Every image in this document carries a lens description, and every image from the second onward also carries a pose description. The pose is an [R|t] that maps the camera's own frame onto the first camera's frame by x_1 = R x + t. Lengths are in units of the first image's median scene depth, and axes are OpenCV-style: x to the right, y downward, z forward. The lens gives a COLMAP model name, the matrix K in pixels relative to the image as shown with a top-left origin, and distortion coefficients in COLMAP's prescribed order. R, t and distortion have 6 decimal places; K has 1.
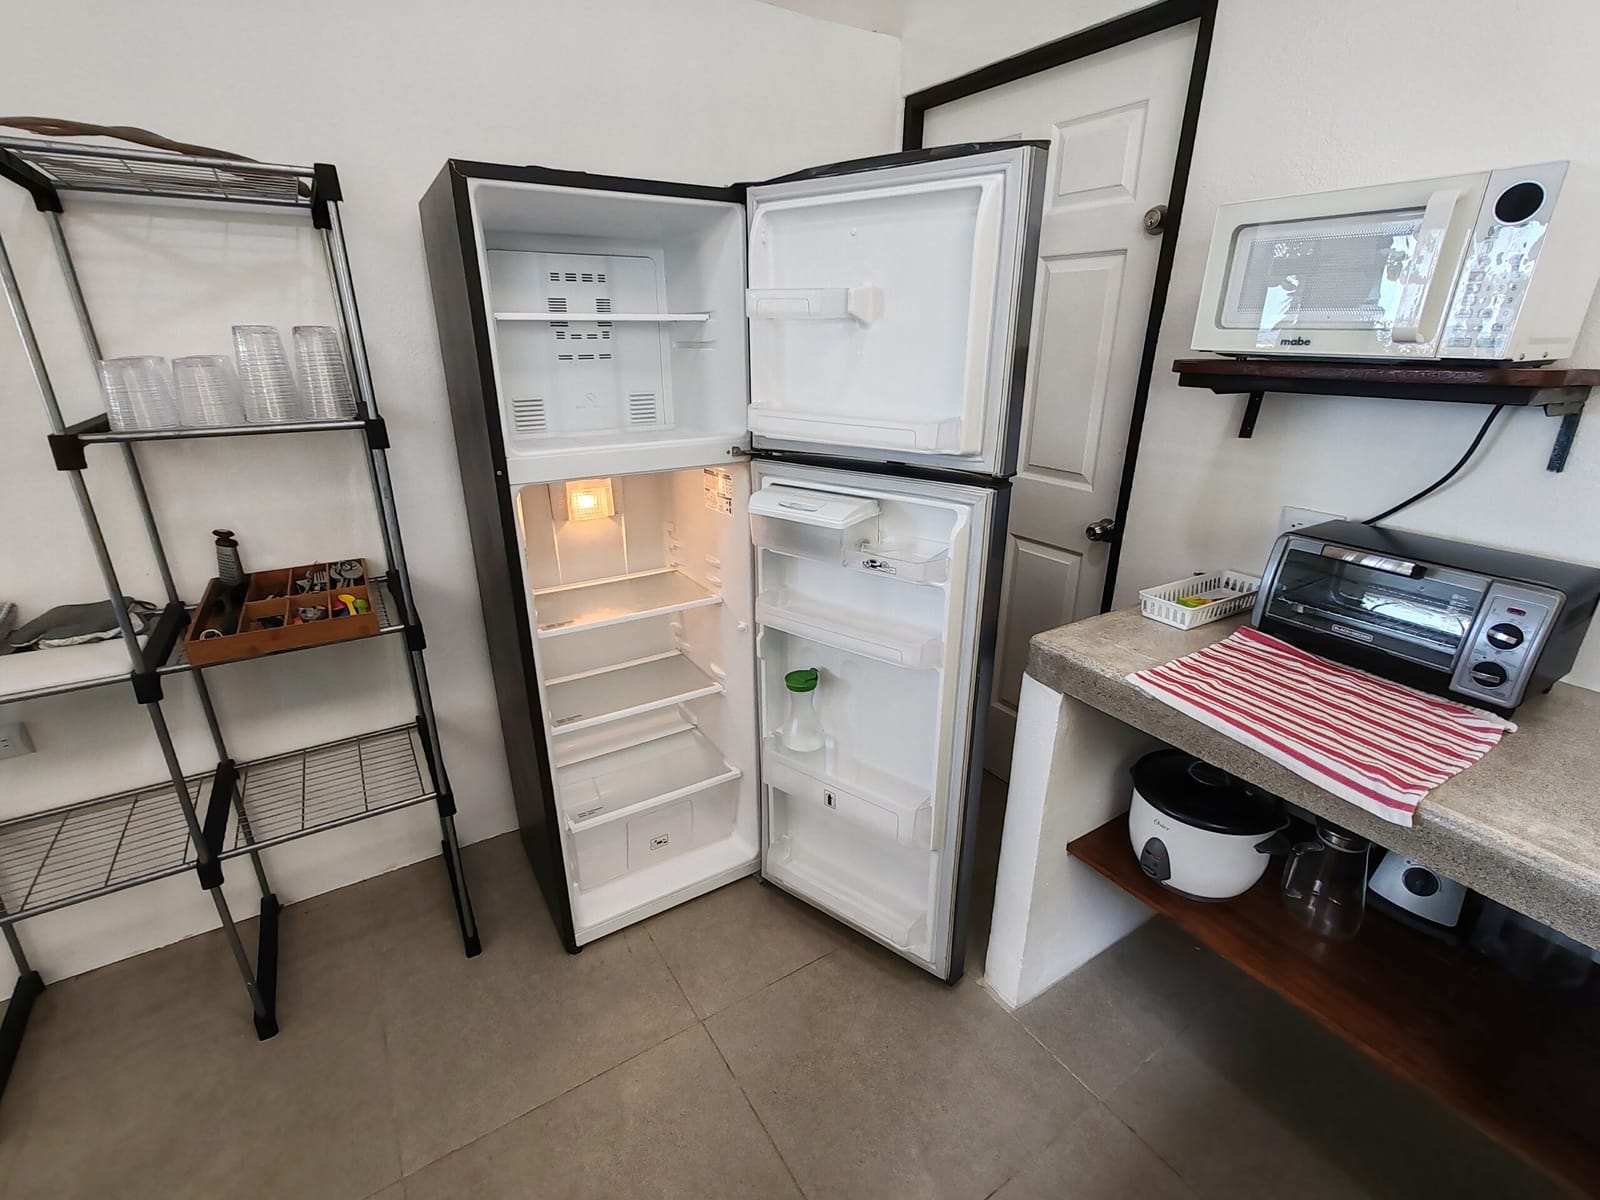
lens RADIAL K [[727.5, 0, 800.8], [0, 727.5, 599.7], [0, 0, 1]] dist [0.003430, -0.000720]
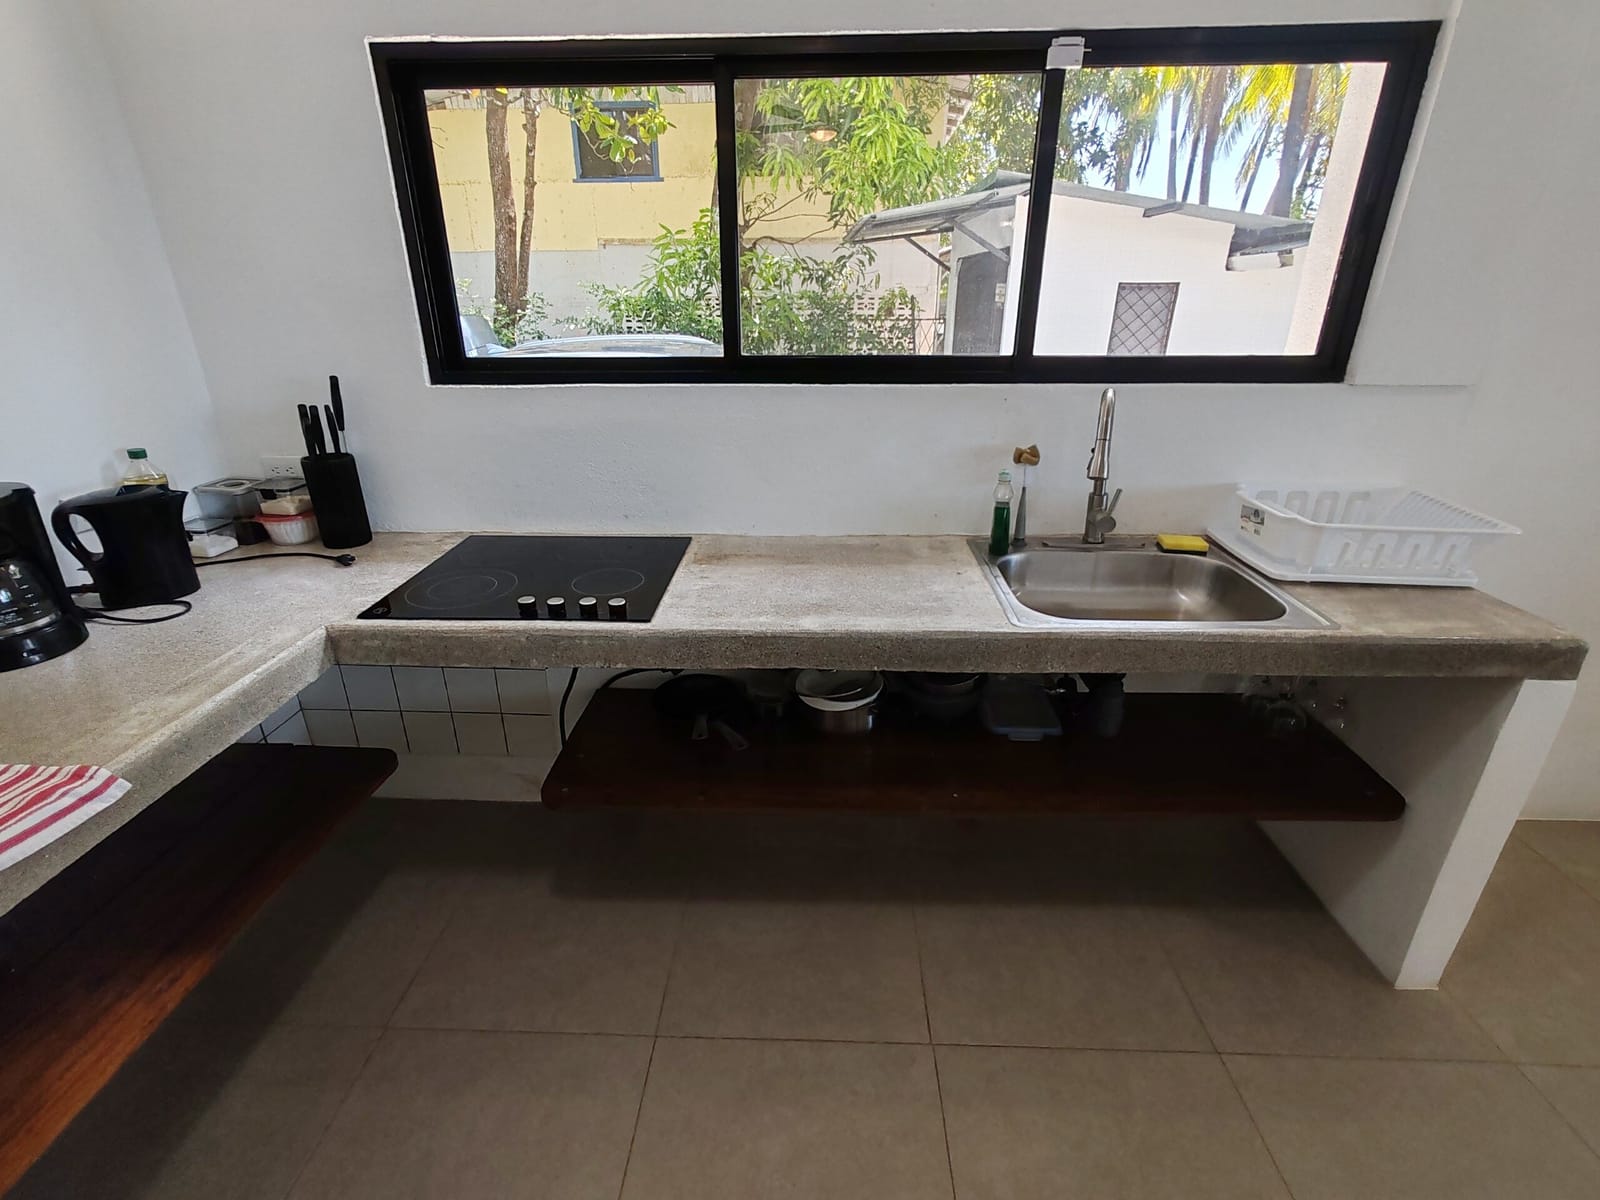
lens RADIAL K [[727.5, 0, 797.3], [0, 727.5, 601.0], [0, 0, 1]] dist [0.003430, -0.000720]
pose [[-0.819502, -0.224949, 0.527082, -0.303995], [0.200926, 0.748574, 0.631875, -0.239229], [-0.536699, 0.623727, -0.568260, 0.579867]]
